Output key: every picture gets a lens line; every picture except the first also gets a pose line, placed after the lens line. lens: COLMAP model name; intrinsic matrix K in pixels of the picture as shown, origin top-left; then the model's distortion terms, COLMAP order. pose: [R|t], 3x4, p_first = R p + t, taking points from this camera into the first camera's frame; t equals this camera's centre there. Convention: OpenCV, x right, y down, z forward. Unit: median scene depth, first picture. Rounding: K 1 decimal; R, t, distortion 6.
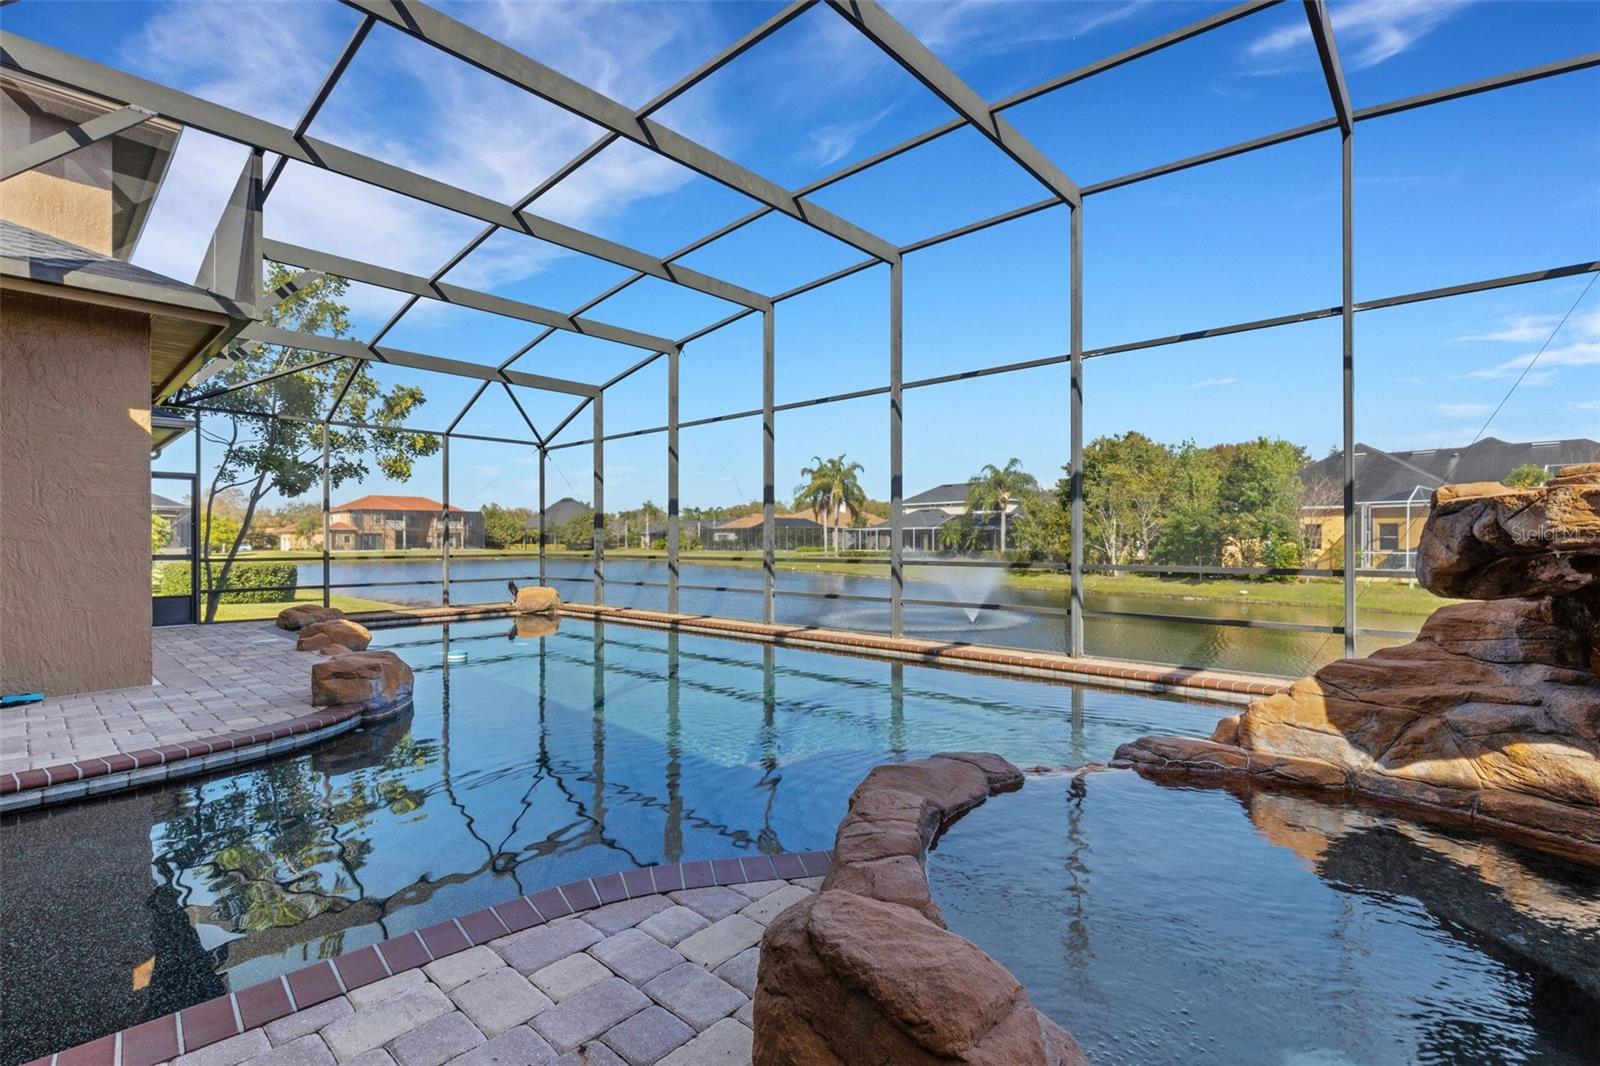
lens RADIAL K [[721.3, 0, 796.7], [0, 721.3, 537.6], [0, 0, 1]] dist [-0.003110, 0.000236]
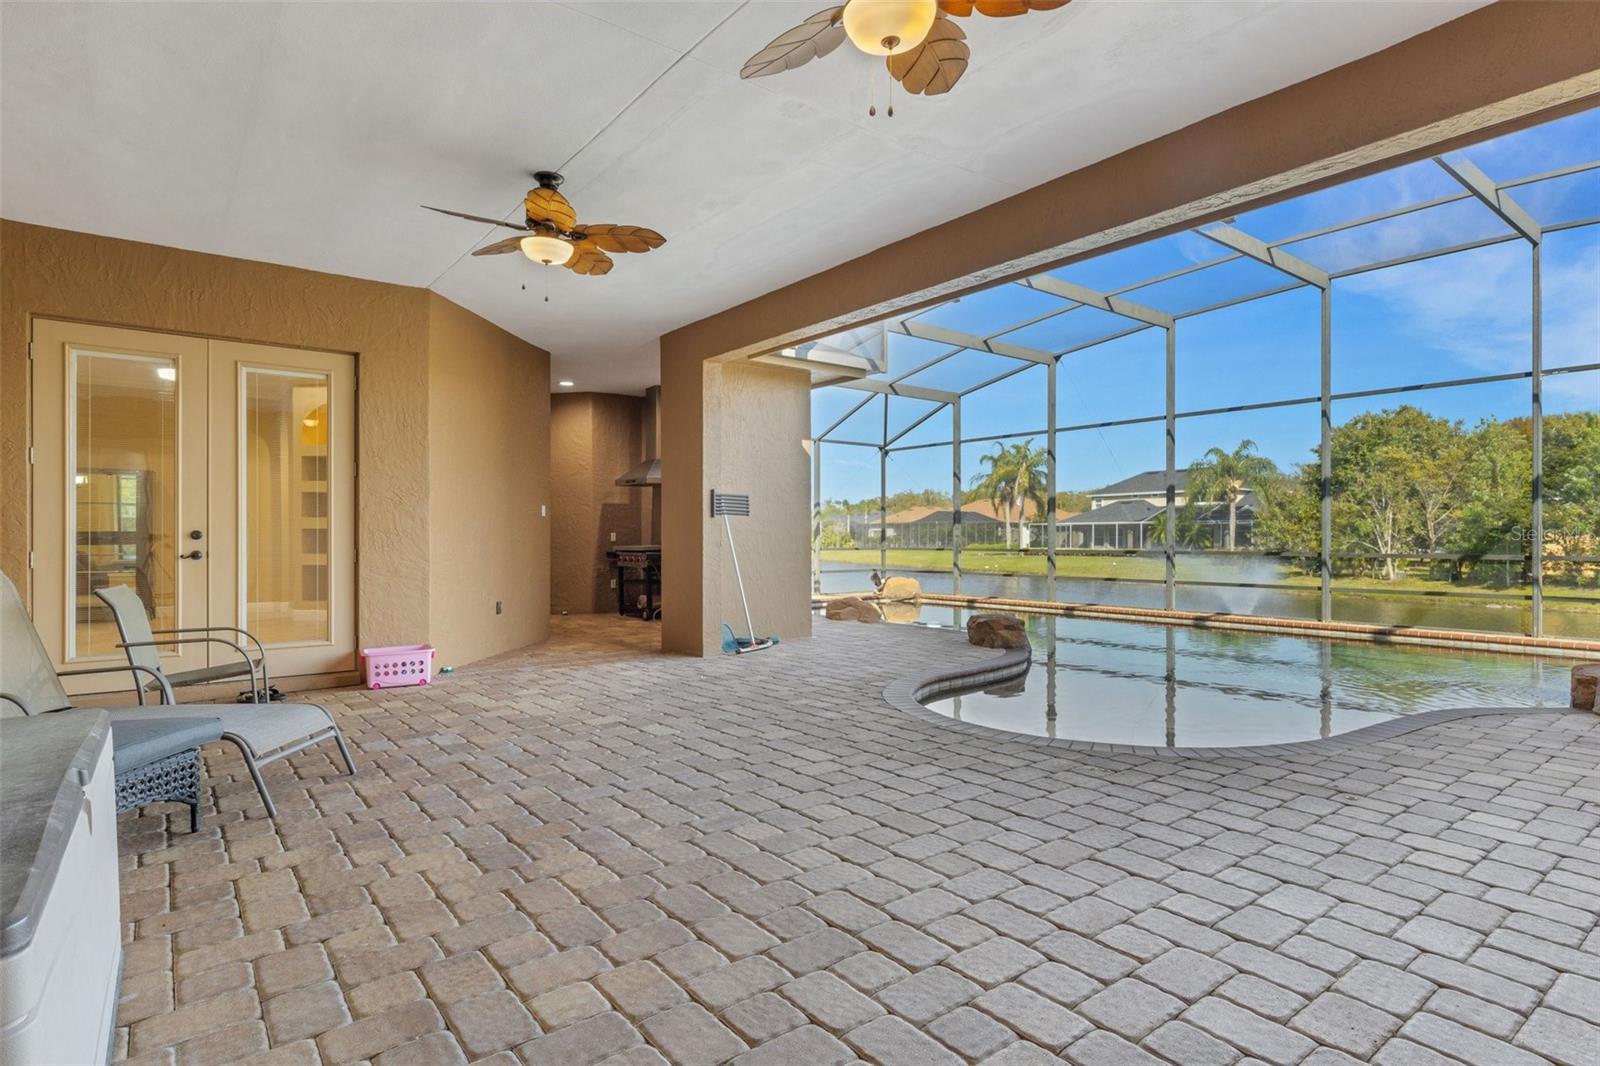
lens RADIAL K [[838.8, 0, 805.0], [0, 838.8, 537.3], [0, 0, 1]] dist [0.003445, 0.000399]
pose [[0.988385, 0.000603, -0.151972, -0.080668], [0.000000, 0.999992, 0.003965, 0.000398], [0.151973, -0.003919, 0.988377, -0.071792]]
